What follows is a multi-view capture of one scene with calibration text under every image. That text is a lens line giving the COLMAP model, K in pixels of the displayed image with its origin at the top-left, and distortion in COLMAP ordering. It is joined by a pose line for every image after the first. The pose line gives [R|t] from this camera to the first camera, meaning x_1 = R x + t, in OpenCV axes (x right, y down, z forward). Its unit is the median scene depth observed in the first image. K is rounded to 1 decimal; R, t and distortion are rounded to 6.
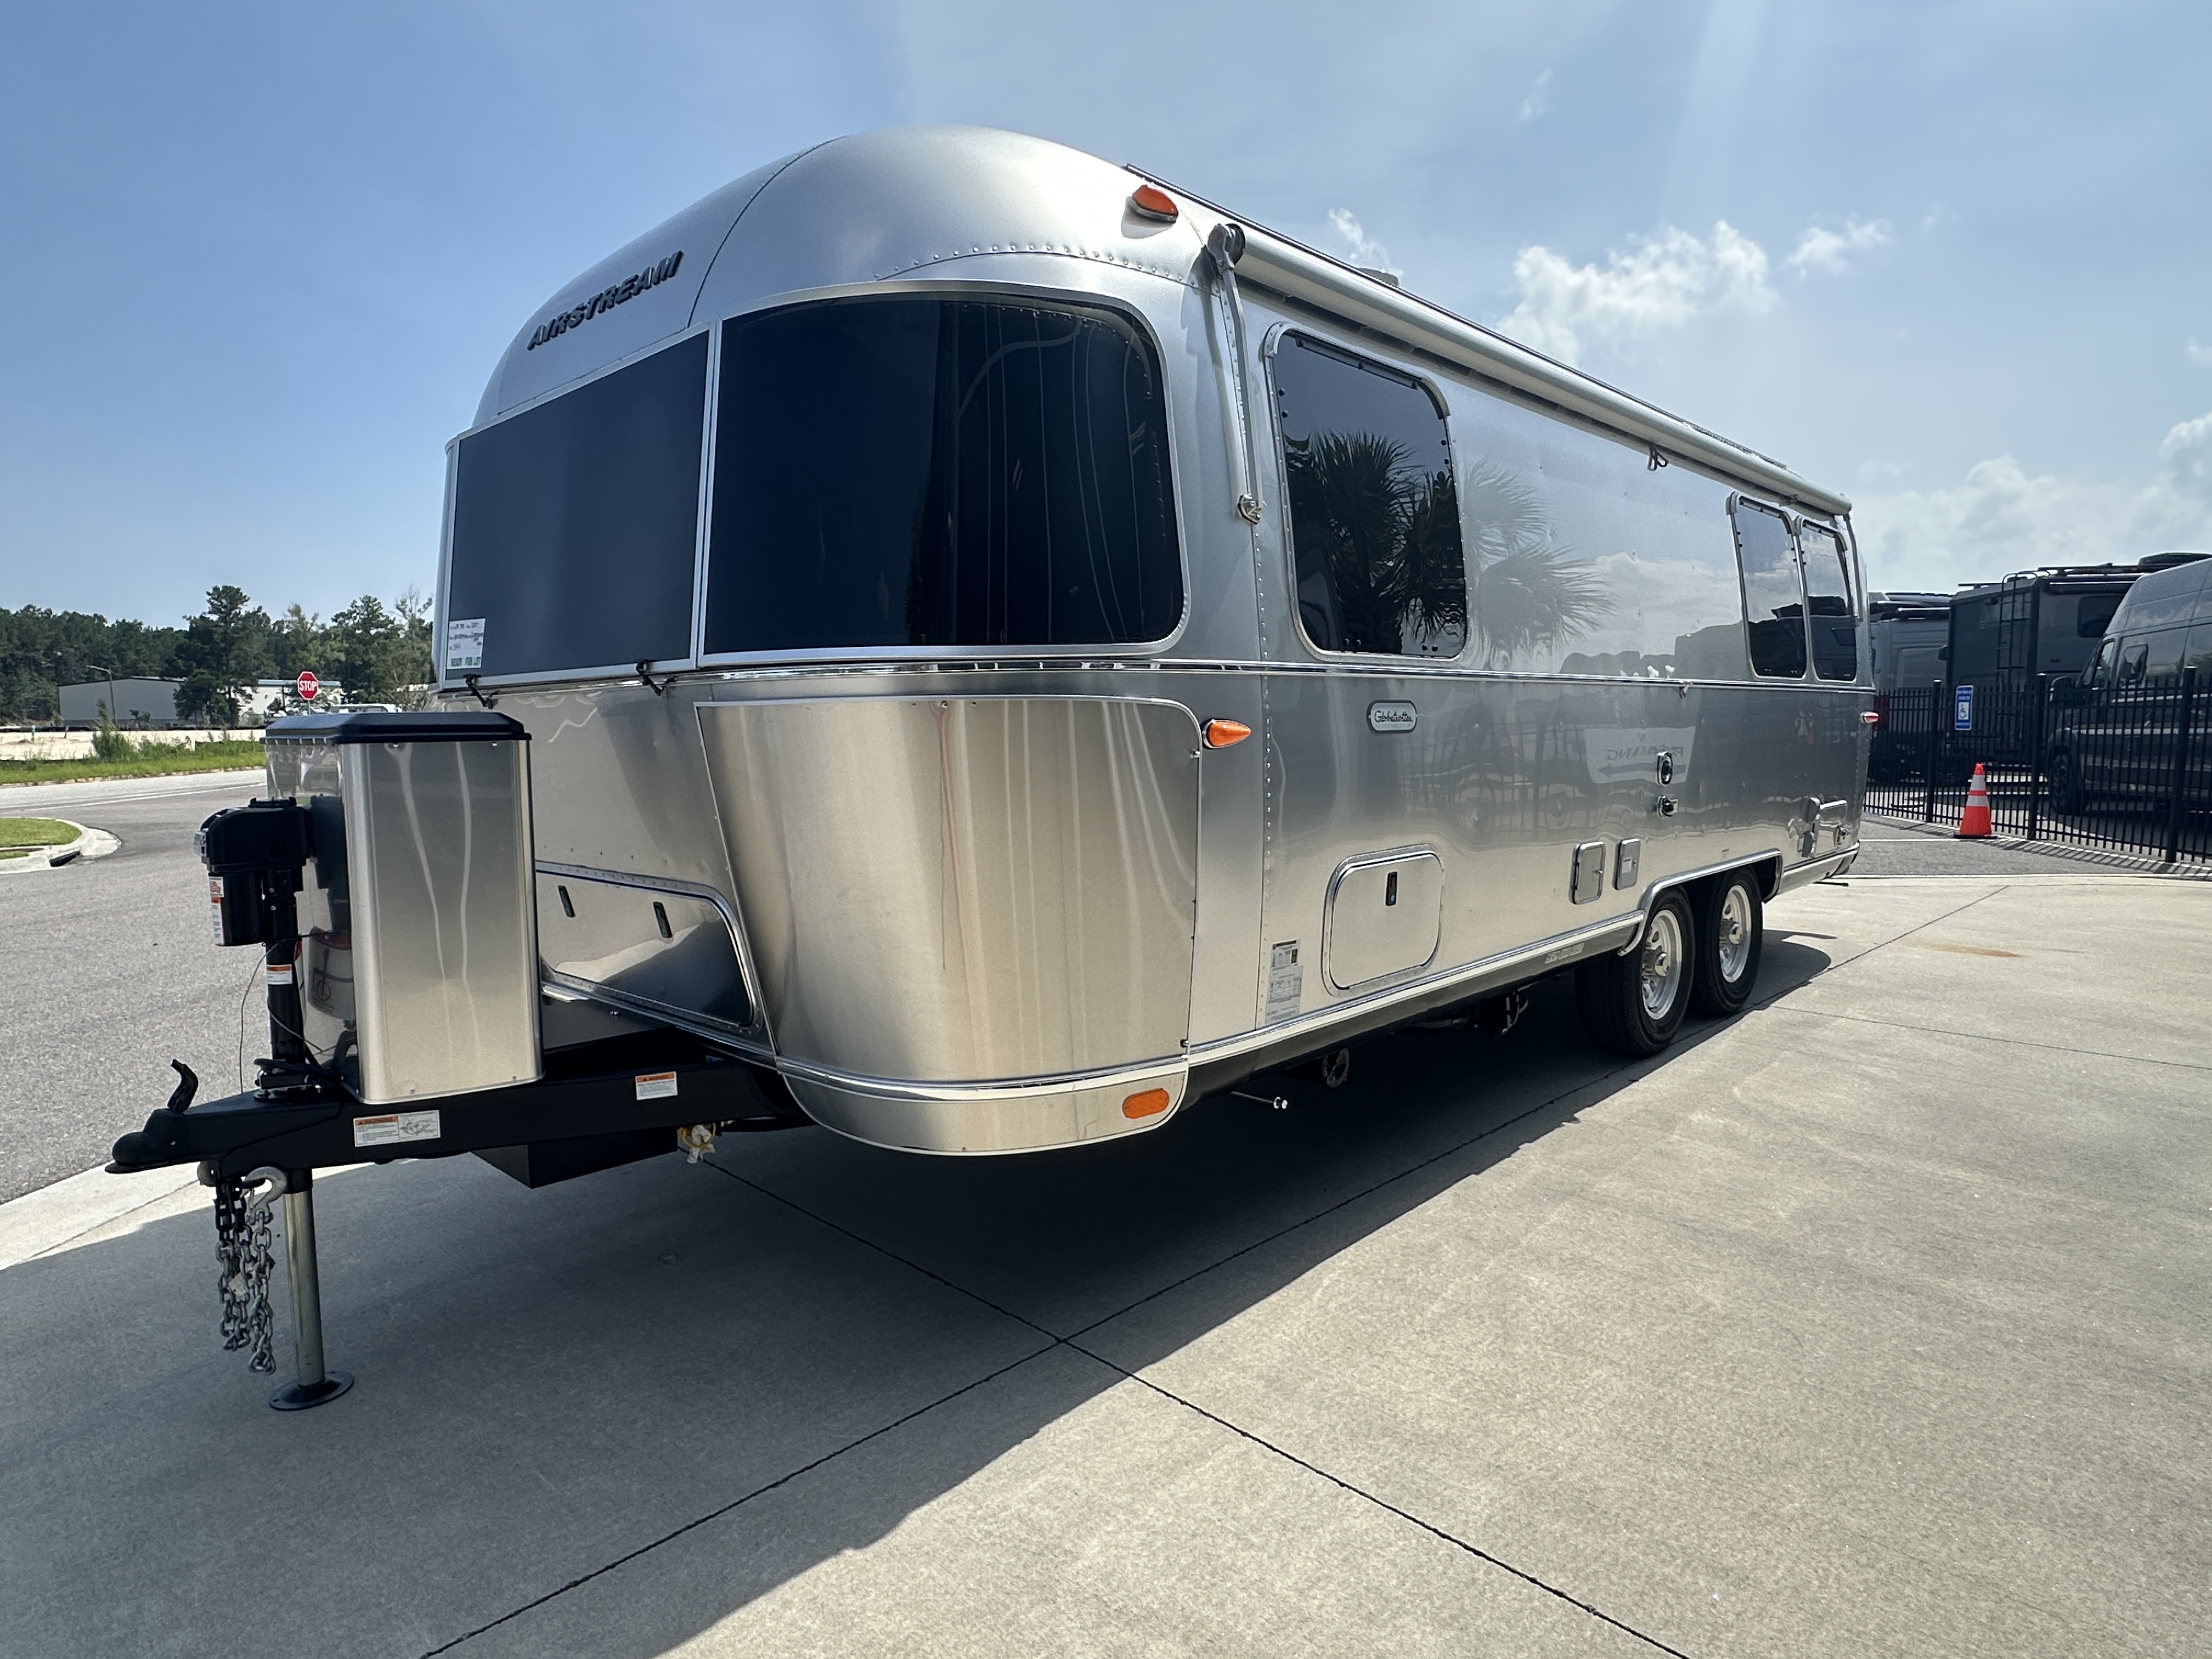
lens RADIAL K [[1259.3, 0, 1091.9], [0, 1259.3, 831.4], [0, 0, 1]] dist [-0.004795, -0.000971]
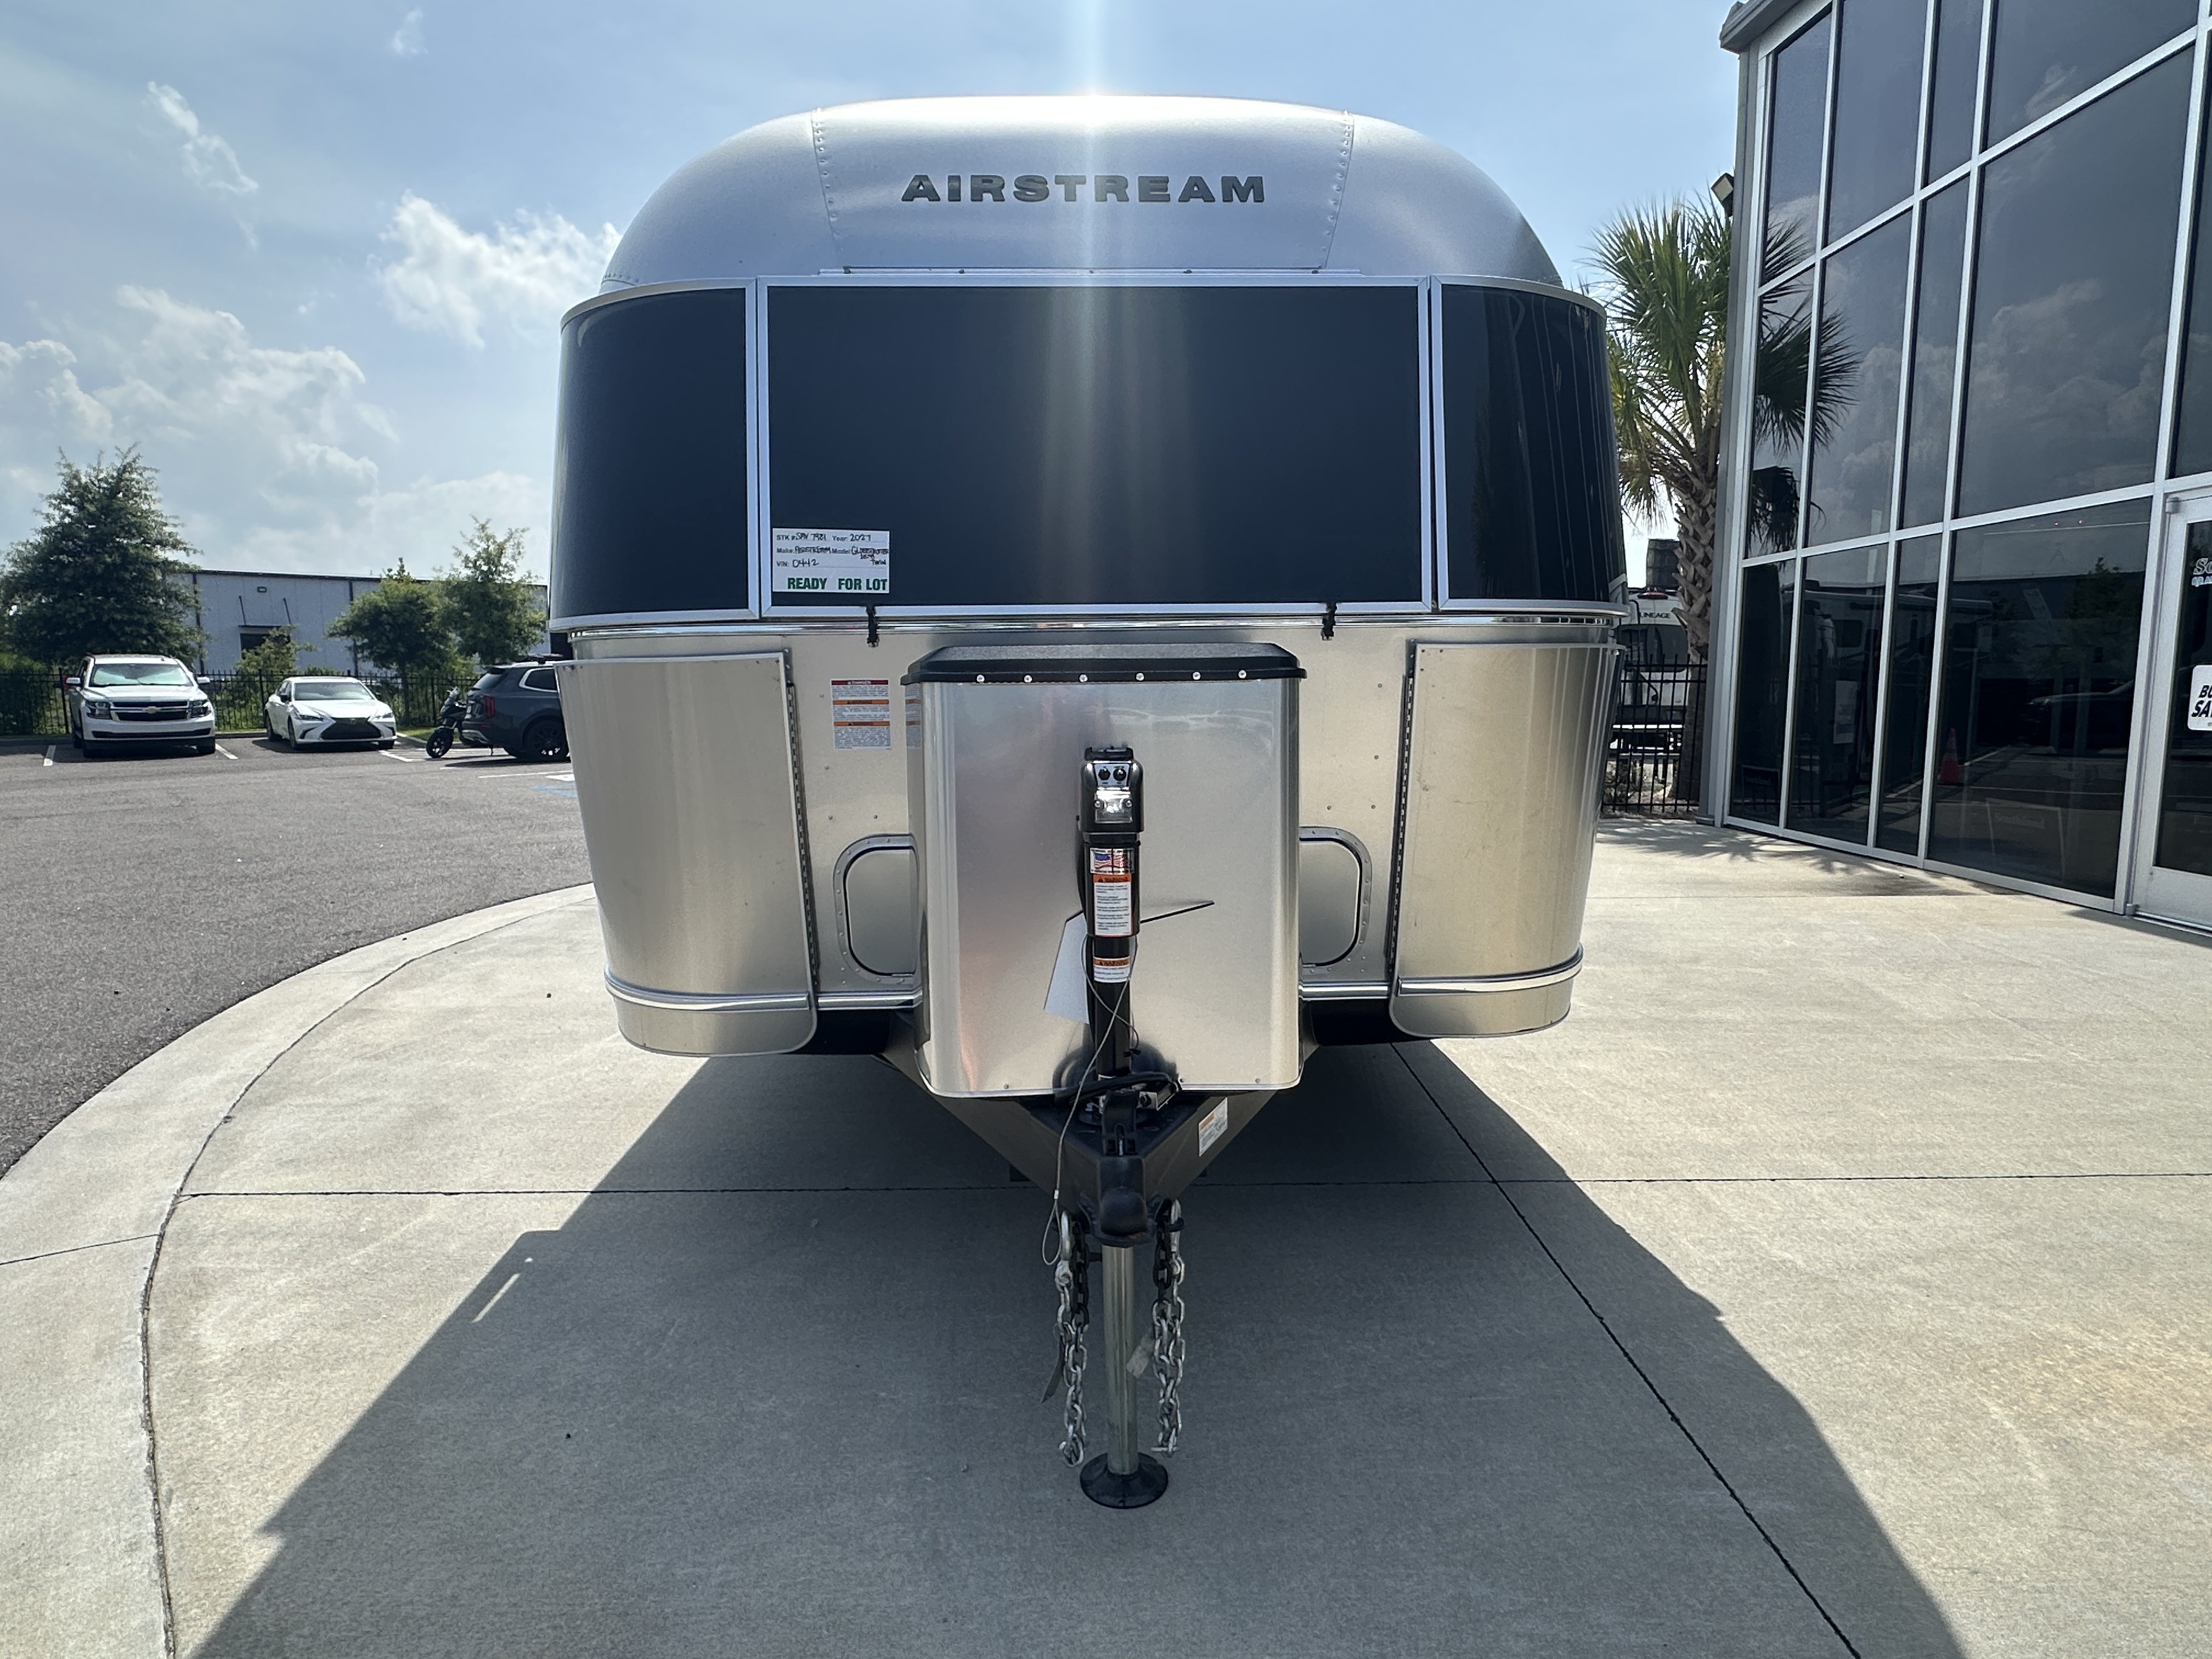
lens RADIAL K [[1259.3, 0, 1097.0], [0, 1259.3, 825.4], [0, 0, 1]] dist [-0.004795, -0.000971]
pose [[0.698030, -0.069926, 0.712646, -1.081636], [0.064589, 0.997312, 0.034593, -0.004035], [-0.713150, 0.021883, 0.700670, 0.398511]]
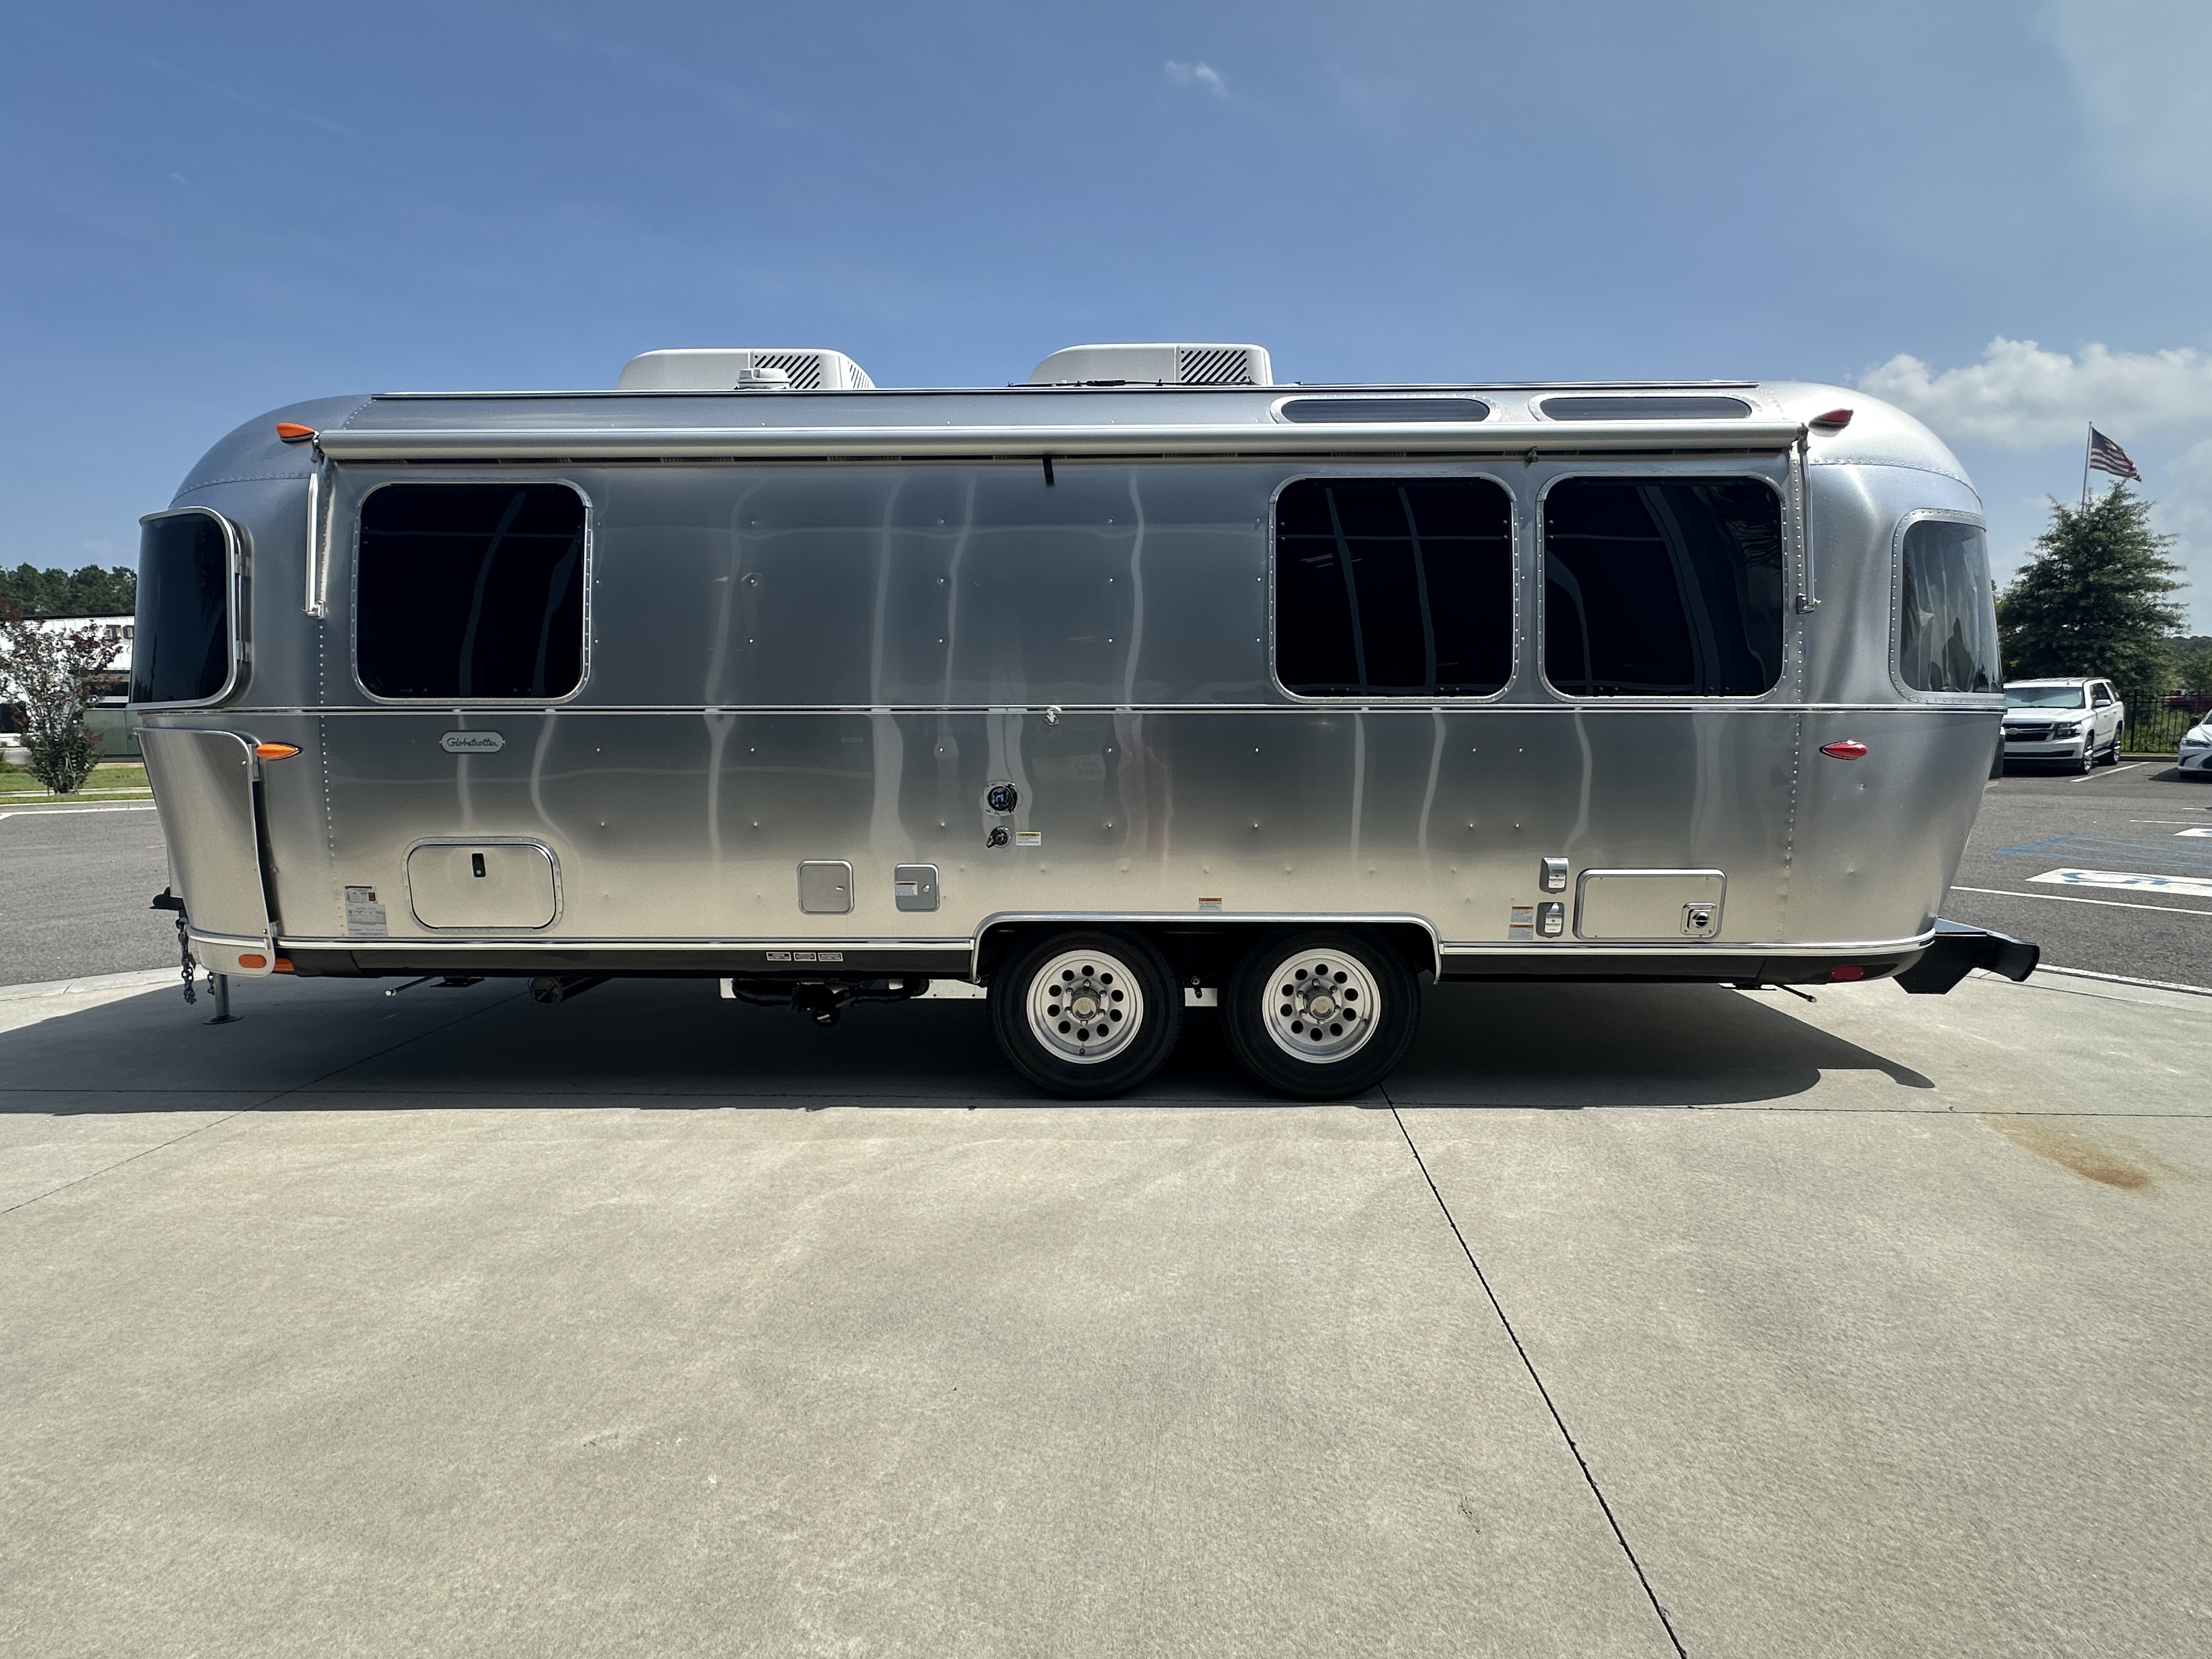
lens RADIAL K [[1060.3, 0, 1105.0], [0, 1060.3, 833.9], [0, 0, 1]] dist [-0.004600, -0.000122]
pose [[0.677286, 0.091173, -0.730049, 1.731146], [-0.072064, 0.995741, 0.057499, -0.118032], [0.732182, 0.013667, 0.680972, 0.786932]]
